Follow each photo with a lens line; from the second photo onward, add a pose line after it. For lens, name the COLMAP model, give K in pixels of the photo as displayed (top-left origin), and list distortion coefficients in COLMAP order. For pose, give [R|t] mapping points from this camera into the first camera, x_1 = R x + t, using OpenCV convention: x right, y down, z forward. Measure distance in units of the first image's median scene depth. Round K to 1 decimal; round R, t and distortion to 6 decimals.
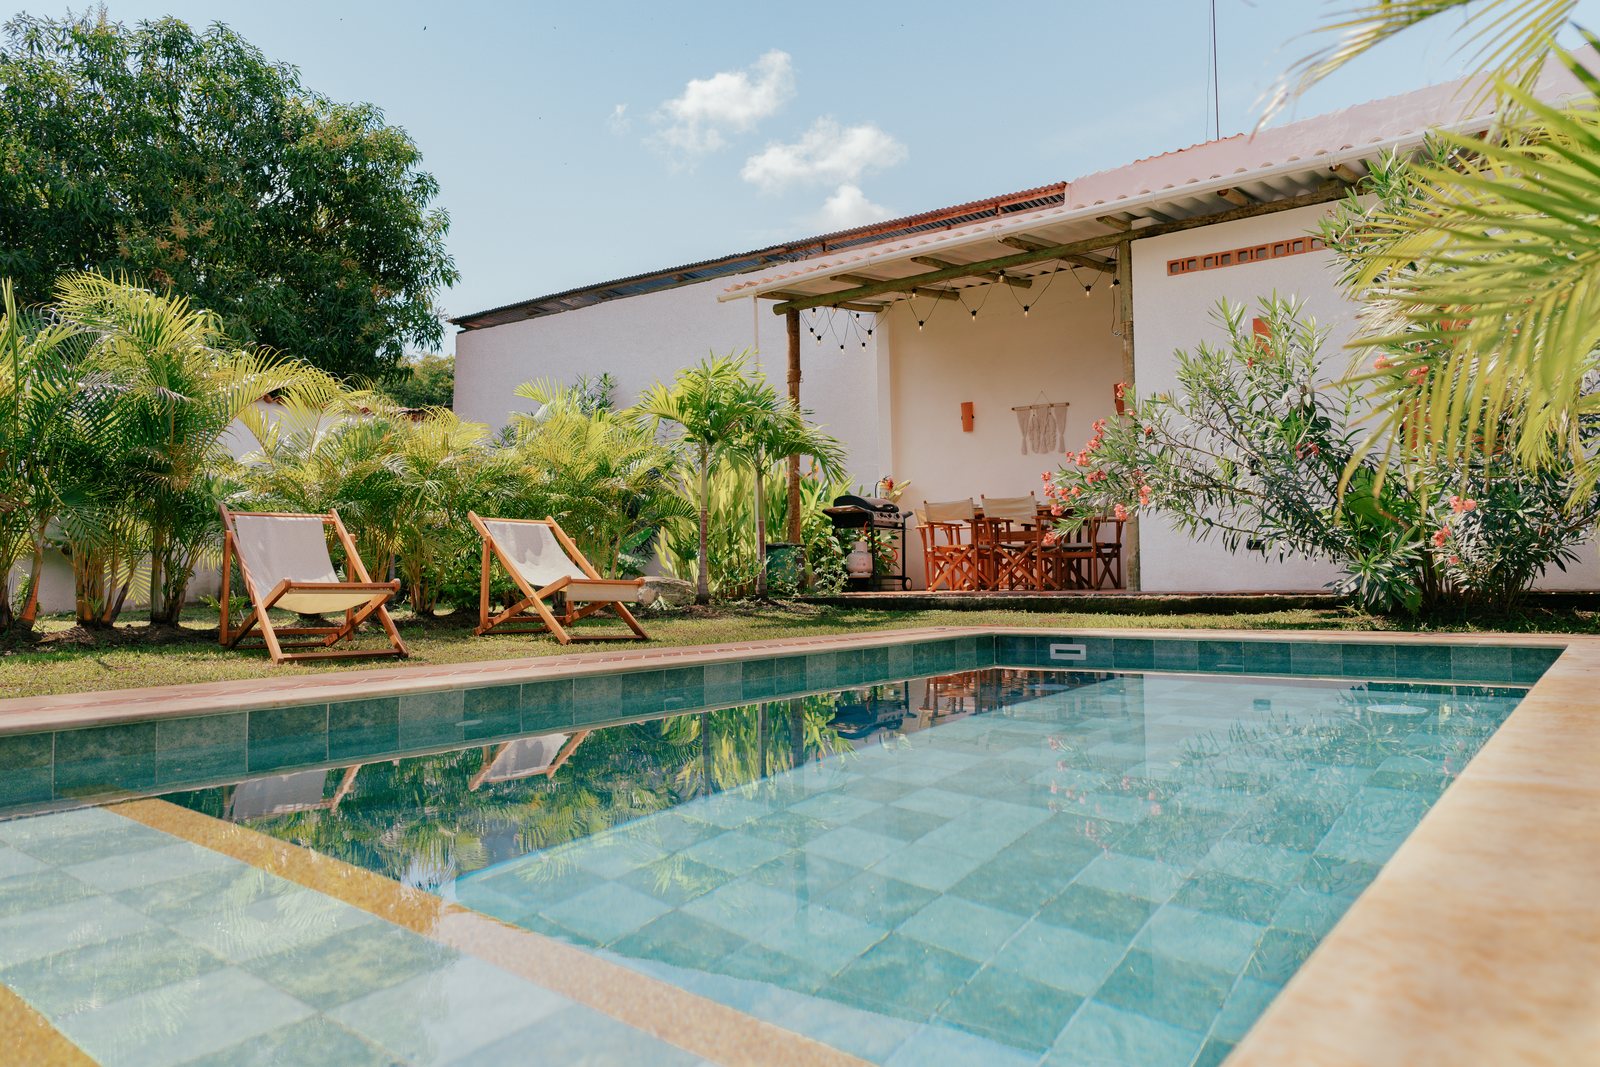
lens RADIAL K [[1104.6, 0, 800.0], [0, 1104.6, 533.5], [0, 0, 1]] dist [0.007545, 0.001354]
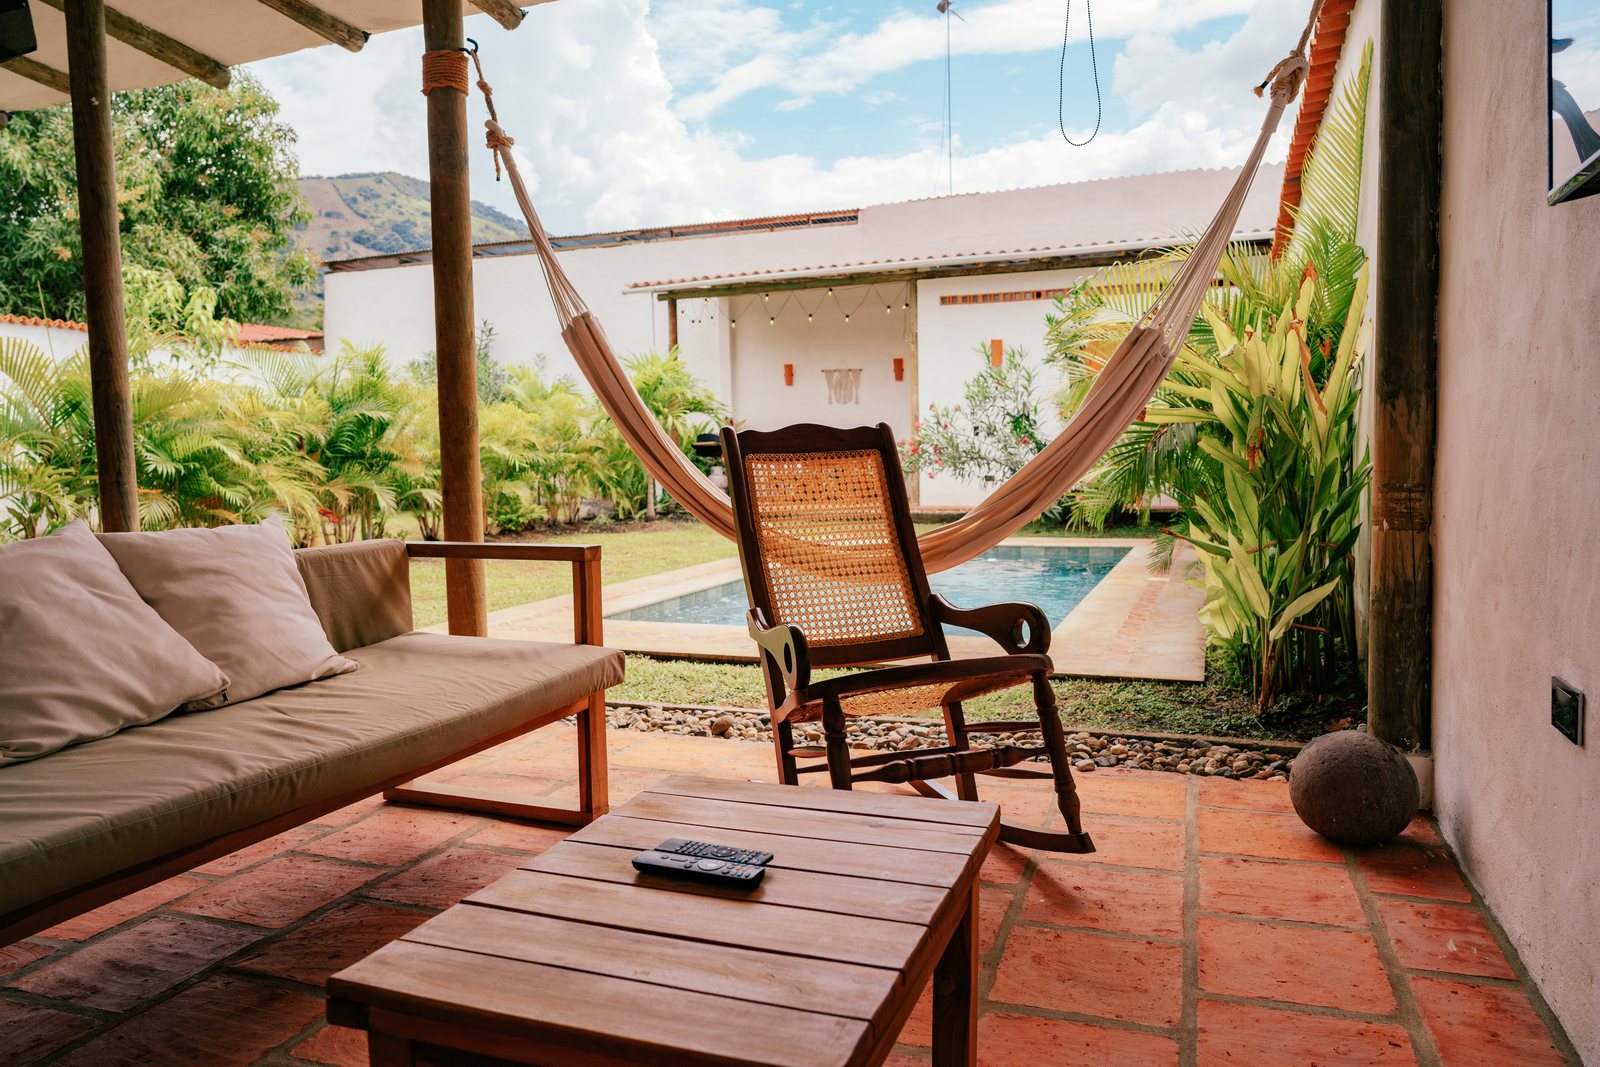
lens RADIAL K [[1130.2, 0, 789.1], [0, 1130.2, 524.7], [0, 0, 1]] dist [-0.047628, 0.000536]
pose [[0.966477, -0.019323, 0.256025, -0.217477], [-0.006977, 0.994819, 0.101421, -0.063515], [-0.256658, -0.099808, 0.961335, -0.384820]]
